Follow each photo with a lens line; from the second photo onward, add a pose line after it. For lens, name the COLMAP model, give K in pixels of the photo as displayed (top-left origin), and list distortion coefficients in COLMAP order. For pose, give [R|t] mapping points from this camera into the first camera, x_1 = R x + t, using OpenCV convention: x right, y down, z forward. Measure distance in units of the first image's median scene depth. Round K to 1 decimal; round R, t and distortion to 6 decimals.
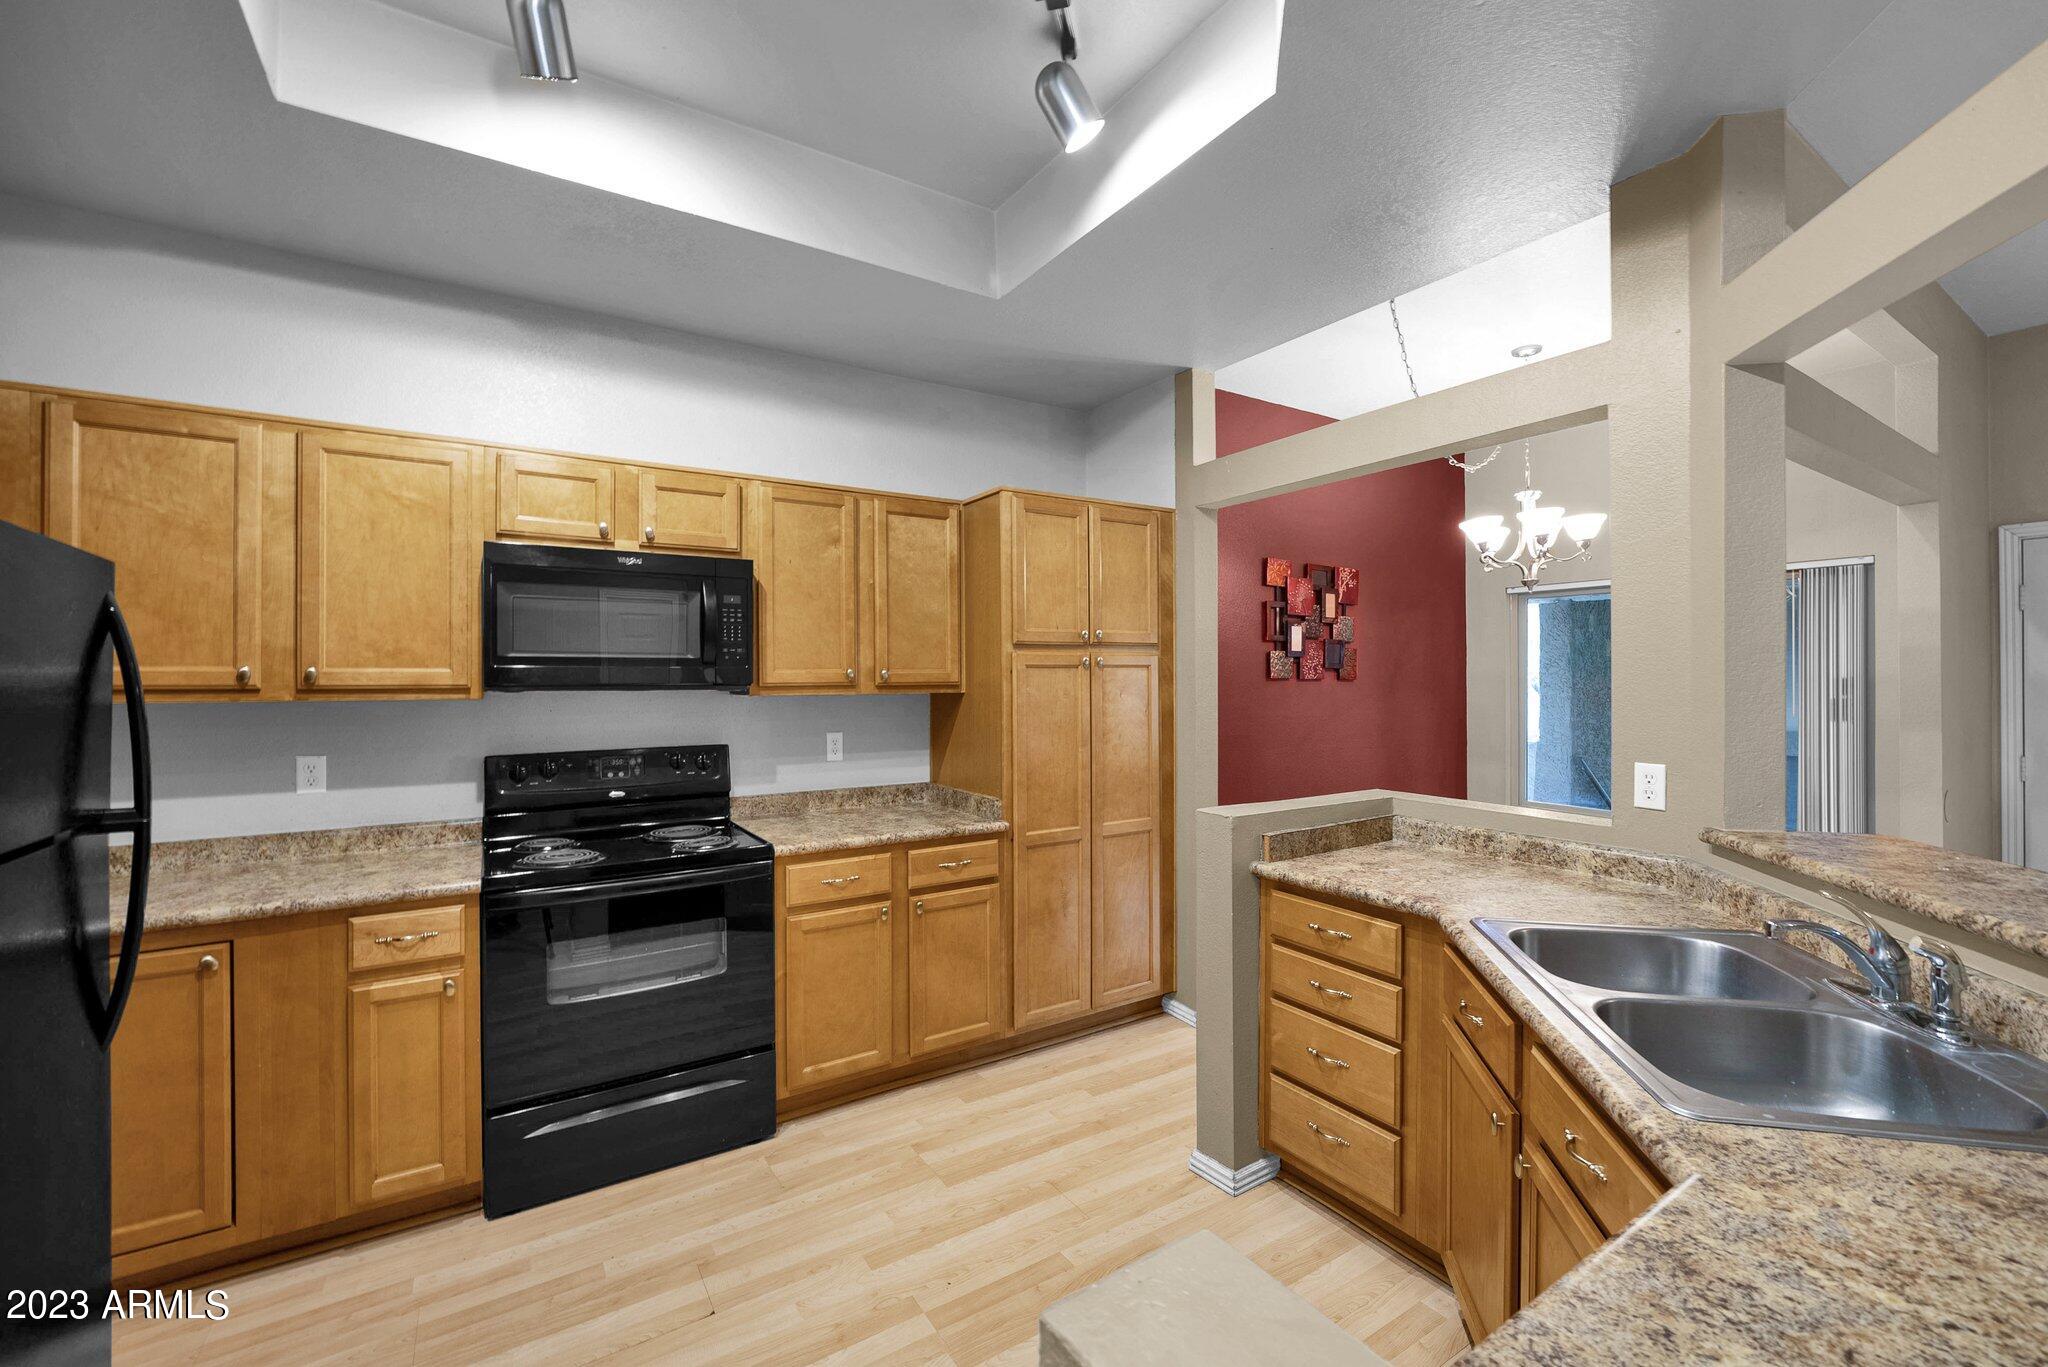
lens RADIAL K [[841.9, 0, 1024.0], [0, 841.9, 683.5], [0, 0, 1]] dist [-0.001563, -0.000190]
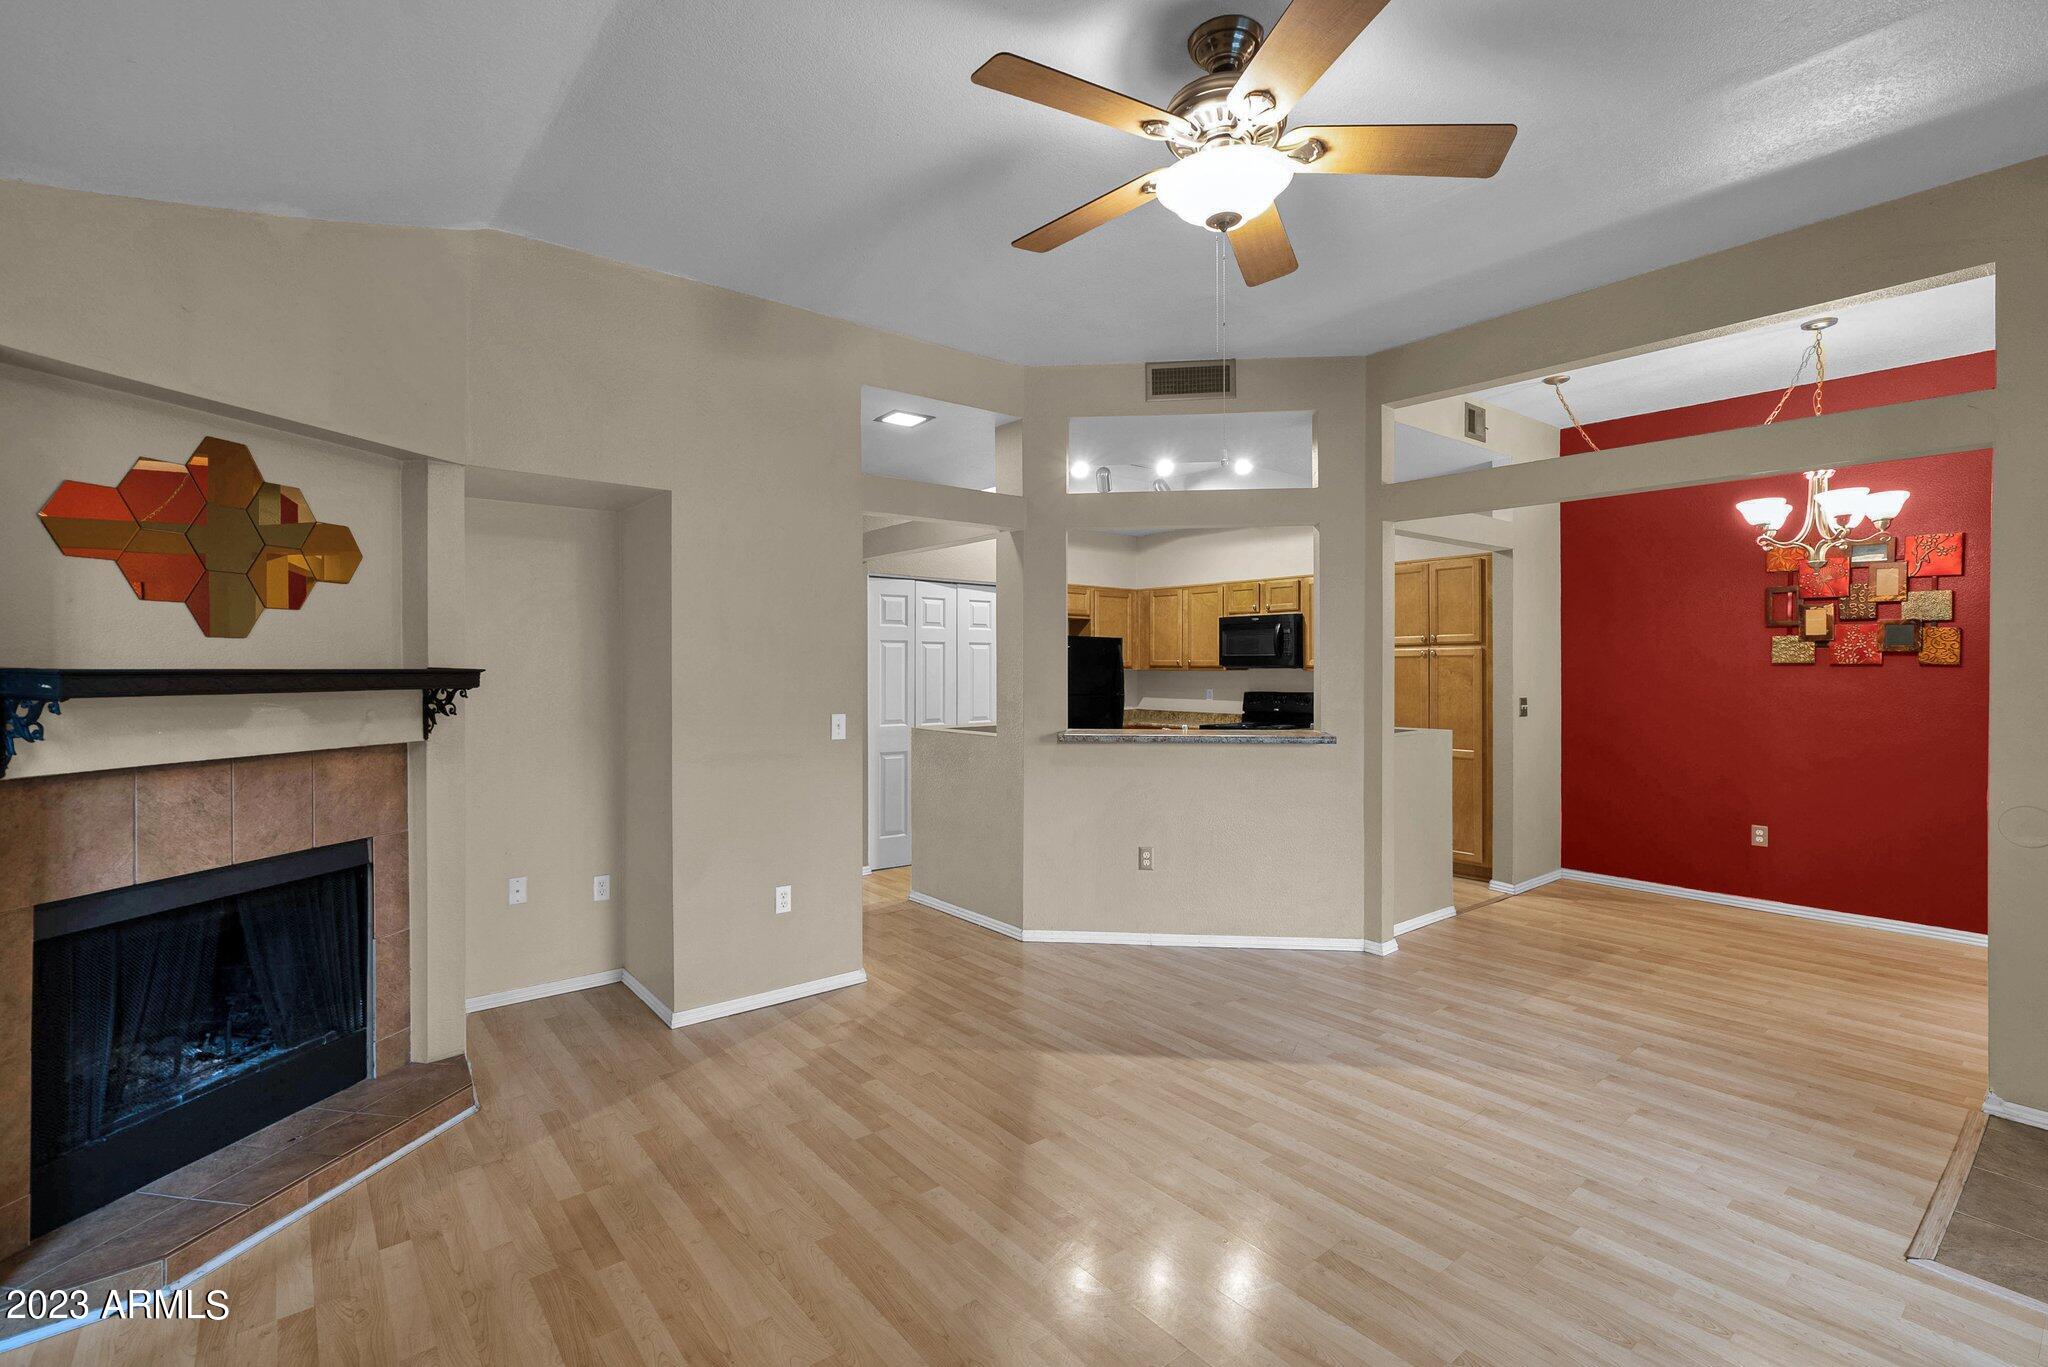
lens RADIAL K [[931.0, 0, 1031.1], [0, 931.0, 673.6], [0, 0, 1]] dist [0.001800, 0.000176]
pose [[0.112622, 0.010180, -0.993586, 1.568812], [-0.005339, 0.999939, 0.009640, 0.000756], [0.993624, 0.004219, 0.112669, -0.020190]]
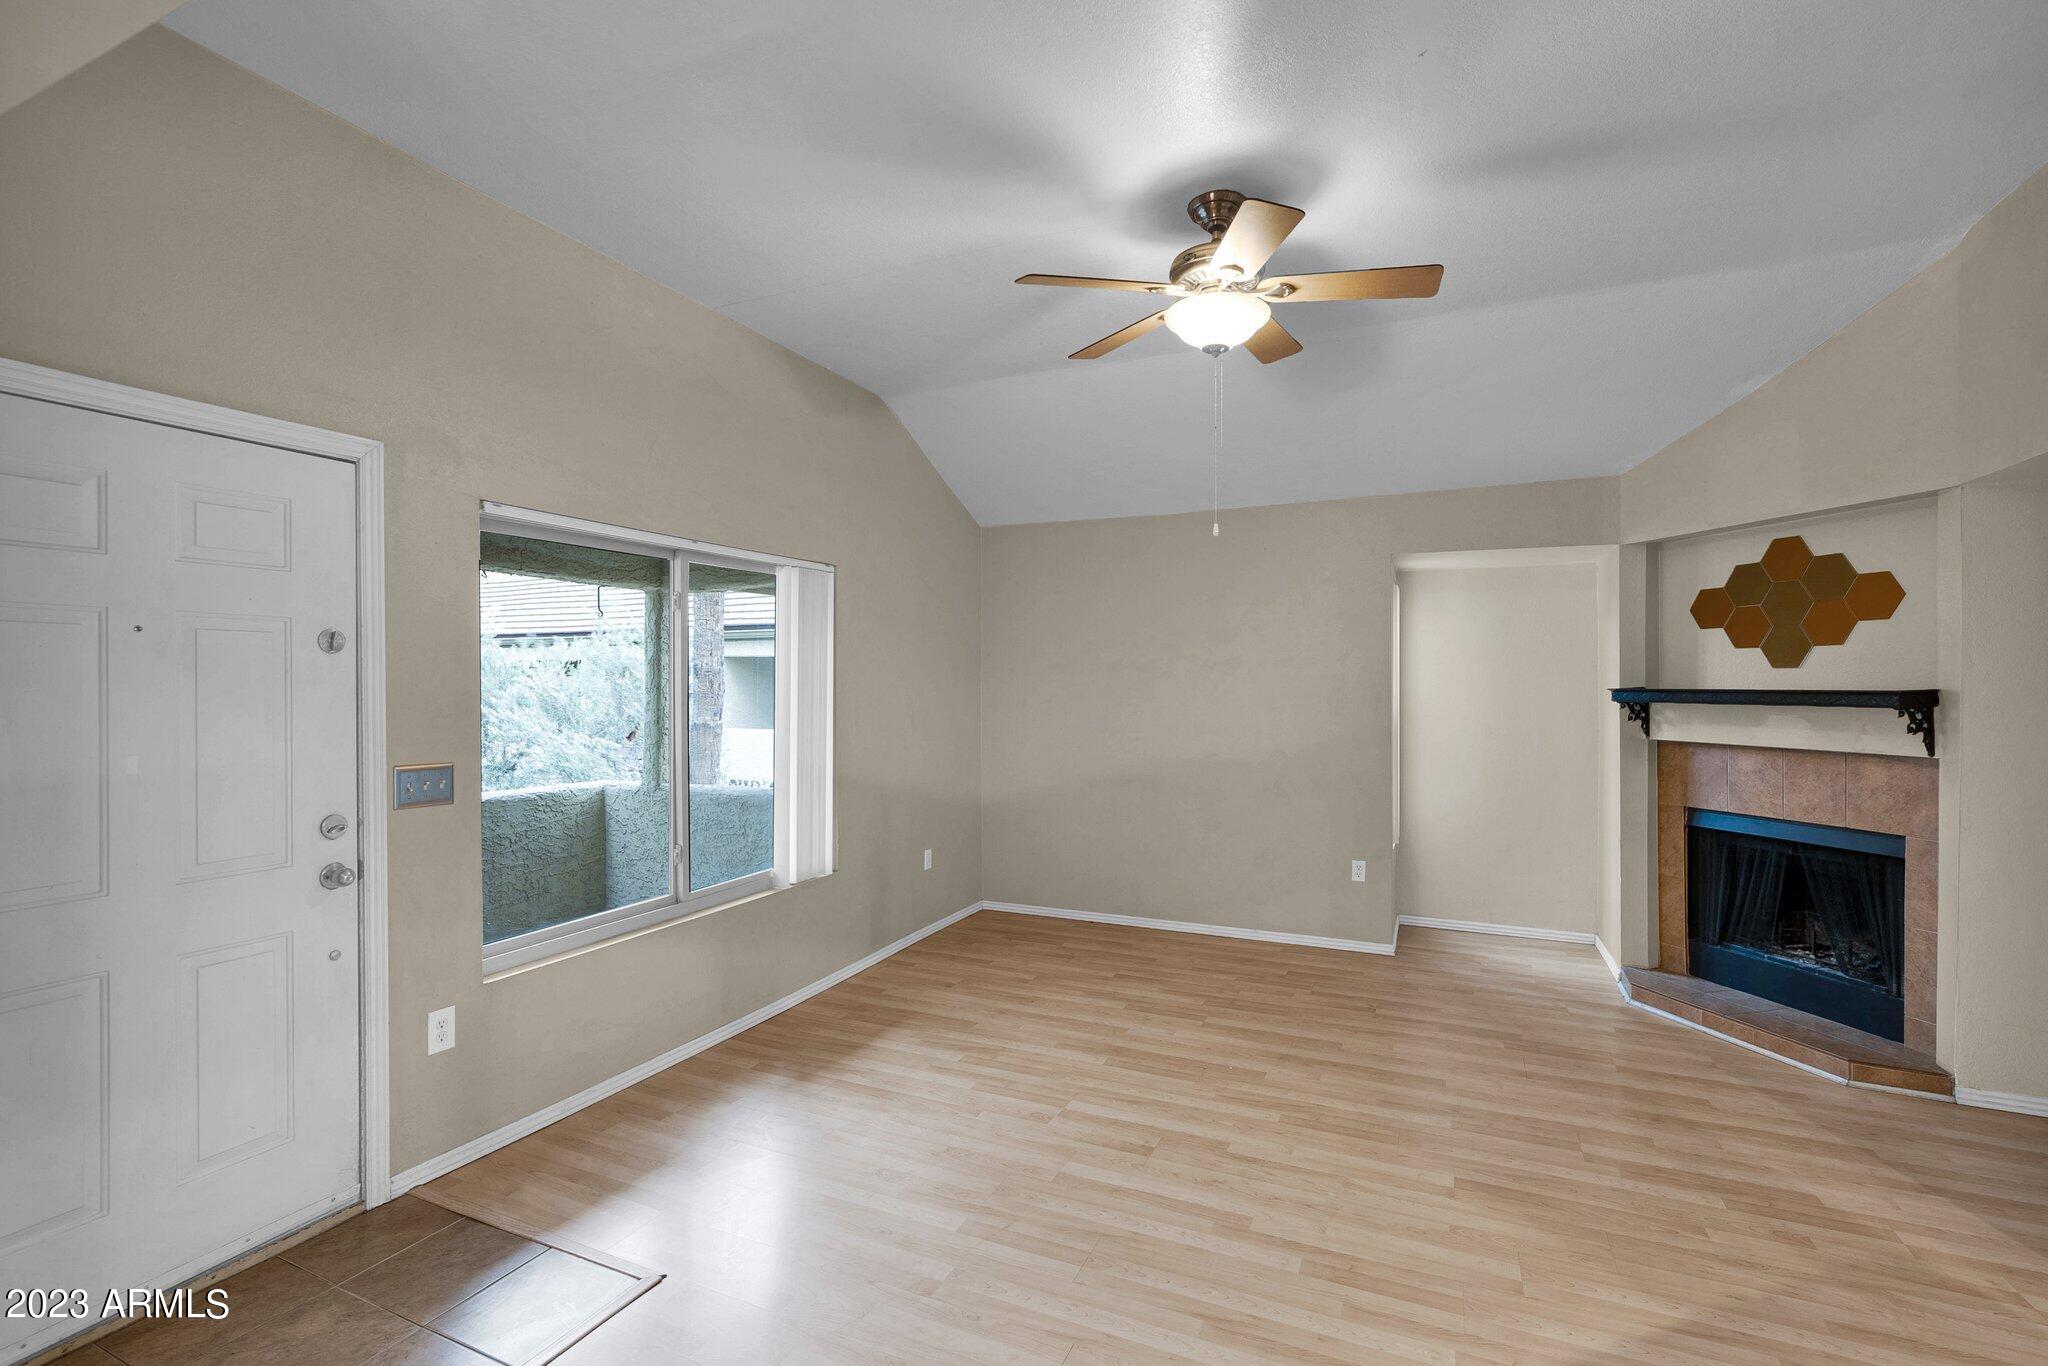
lens RADIAL K [[907.3, 0, 1027.5], [0, 907.3, 683.7], [0, 0, 1]] dist [-0.002004, -0.000012]
pose [[-0.537459, 0.001362, 0.843289, 0.466803], [0.005204, 0.999985, 0.001702, -0.004754], [-0.843274, 0.005303, -0.537458, 0.691440]]
